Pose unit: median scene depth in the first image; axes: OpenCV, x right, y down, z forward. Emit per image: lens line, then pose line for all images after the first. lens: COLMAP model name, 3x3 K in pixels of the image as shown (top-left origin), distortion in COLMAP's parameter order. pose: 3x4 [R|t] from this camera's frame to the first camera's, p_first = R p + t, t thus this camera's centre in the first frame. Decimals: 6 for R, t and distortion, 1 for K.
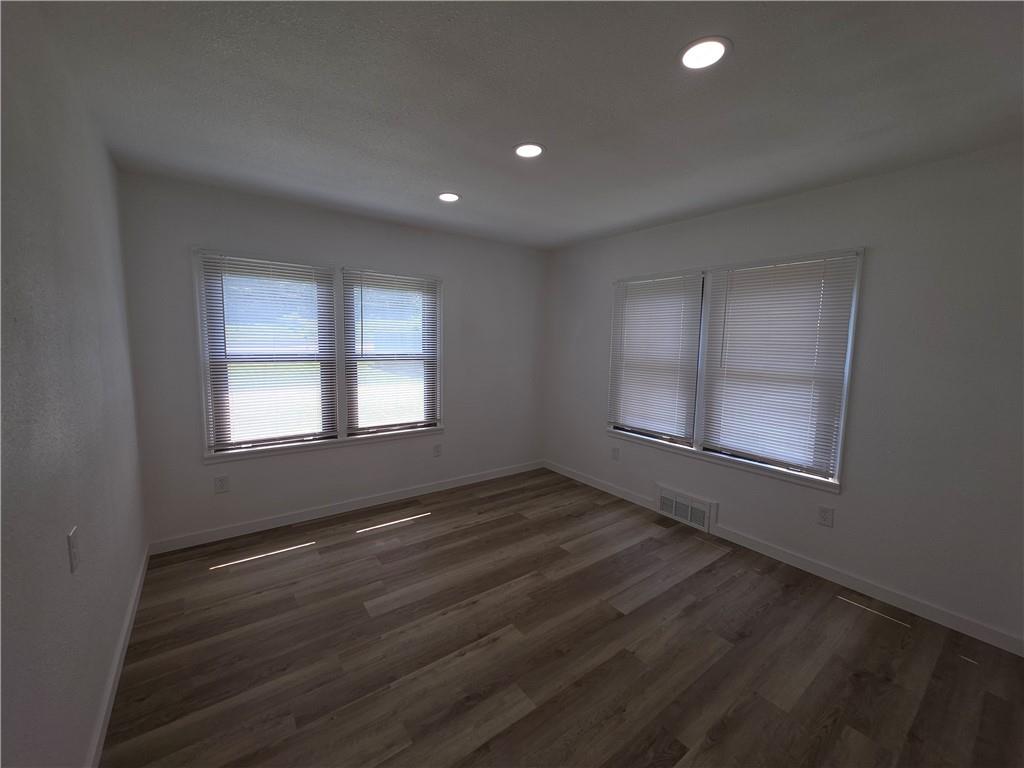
lens RADIAL K [[407.9, 0, 512.0], [0, 407.9, 384.0], [0, 0, 1]] dist [-0.000365, 0.000132]
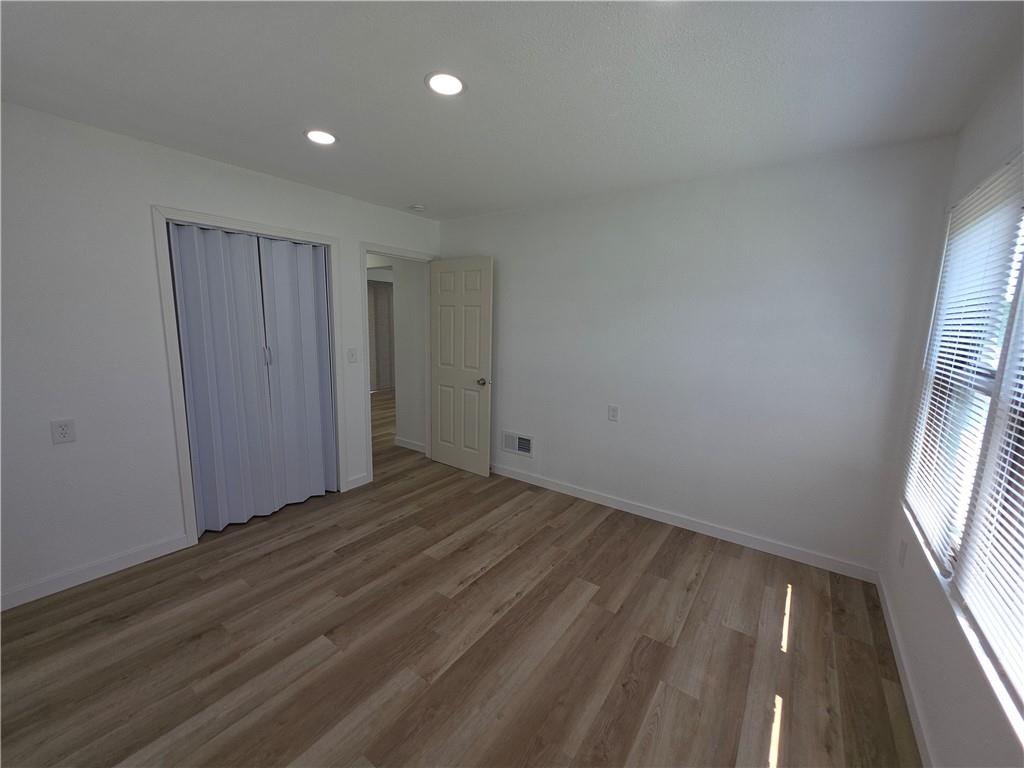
lens RADIAL K [[407.9, 0, 512.0], [0, 407.9, 384.0], [0, 0, 1]] dist [-0.000365, 0.000132]
pose [[-0.951954, 0.005641, -0.306189, 0.159008], [-0.073471, 0.966423, 0.246230, -0.195054], [0.297297, 0.256896, -0.919576, 1.800540]]
